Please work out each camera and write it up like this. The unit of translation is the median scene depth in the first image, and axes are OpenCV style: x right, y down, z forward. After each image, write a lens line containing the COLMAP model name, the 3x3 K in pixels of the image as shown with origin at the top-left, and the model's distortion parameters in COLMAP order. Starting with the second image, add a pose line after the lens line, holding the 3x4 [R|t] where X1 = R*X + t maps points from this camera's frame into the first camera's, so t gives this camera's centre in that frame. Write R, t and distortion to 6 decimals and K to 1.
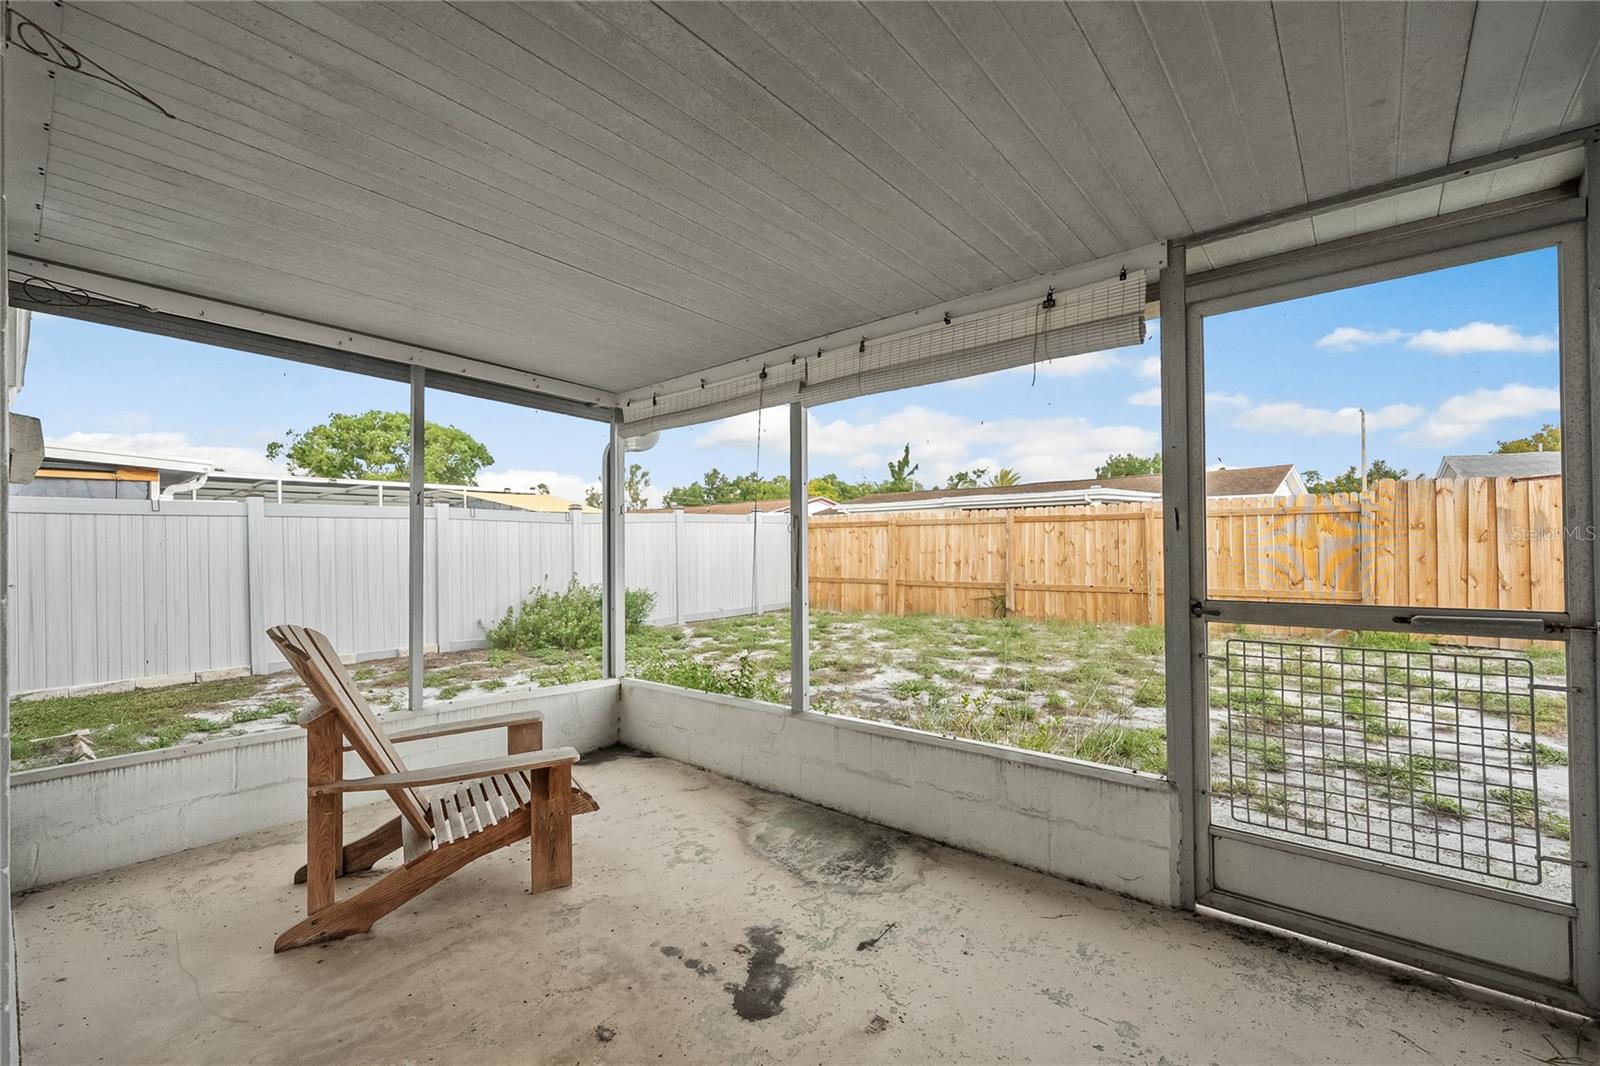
lens RADIAL K [[661.9, 0, 806.1], [0, 661.9, 534.3], [0, 0, 1]] dist [0.000876, -0.000108]
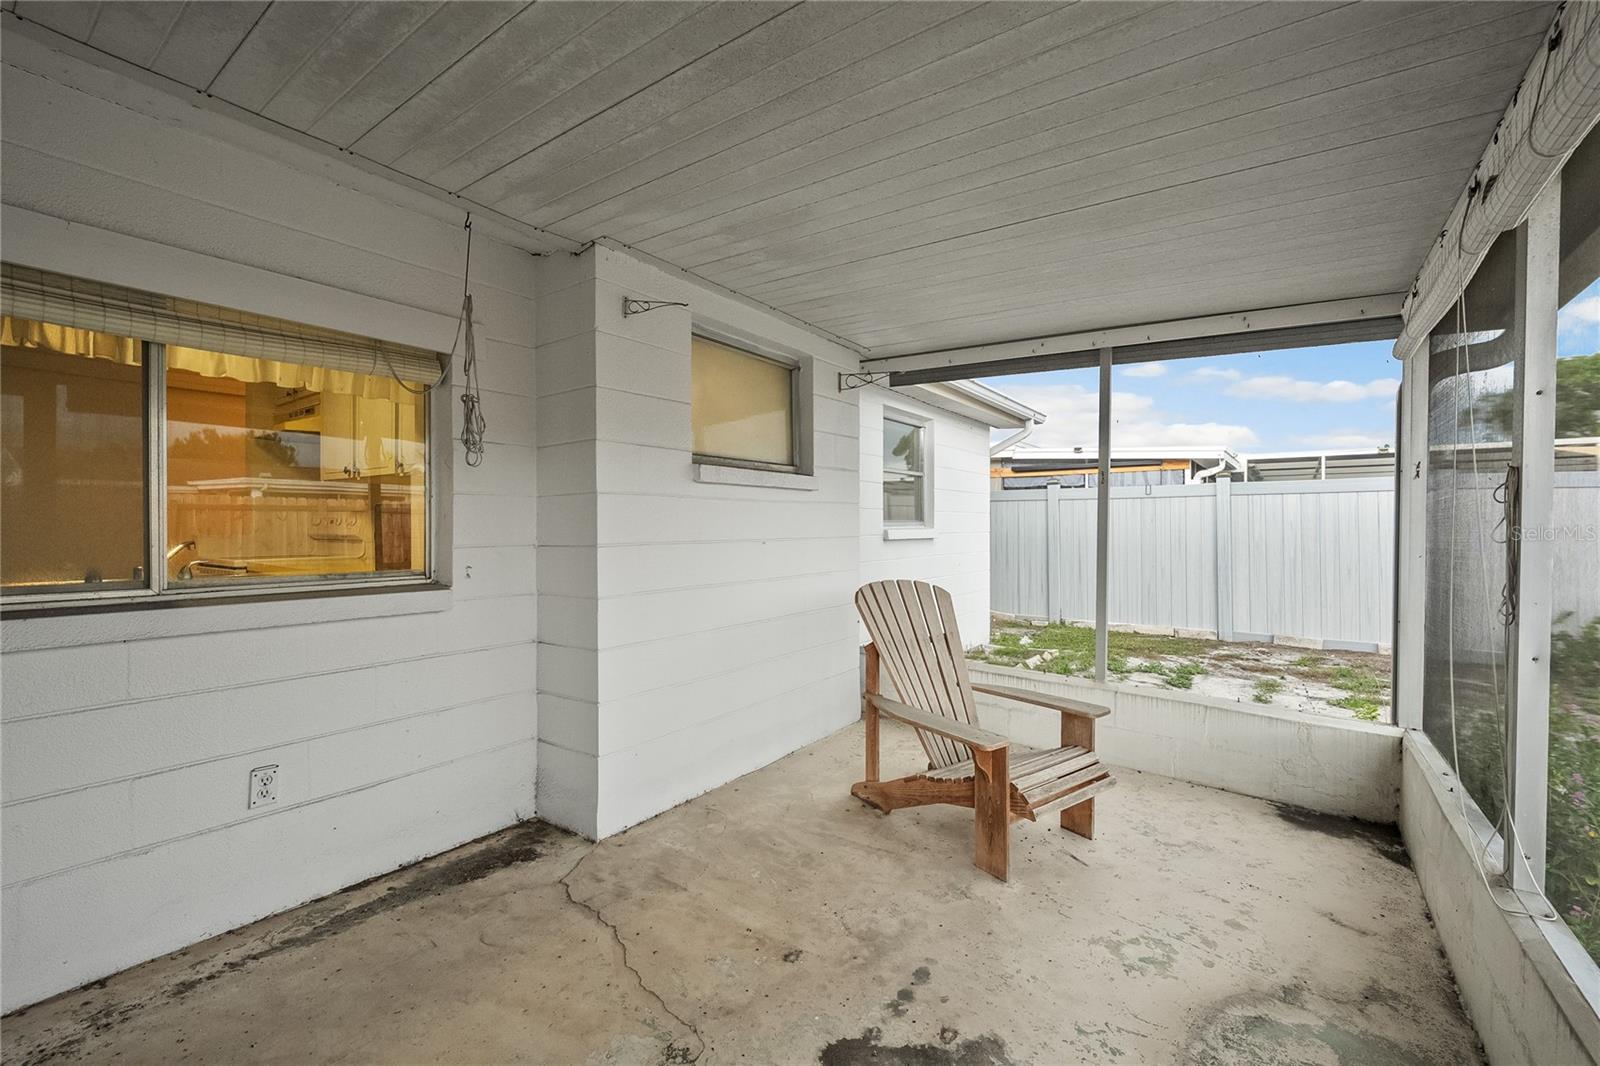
lens RADIAL K [[656.9, 0, 801.7], [0, 656.9, 524.1], [0, 0, 1]] dist [0.000180, 0.000030]
pose [[0.084346, 0.007883, -0.996405, 0.452603], [0.013140, 0.999873, 0.009022, 0.002835], [0.996350, -0.013854, 0.084232, 0.519027]]
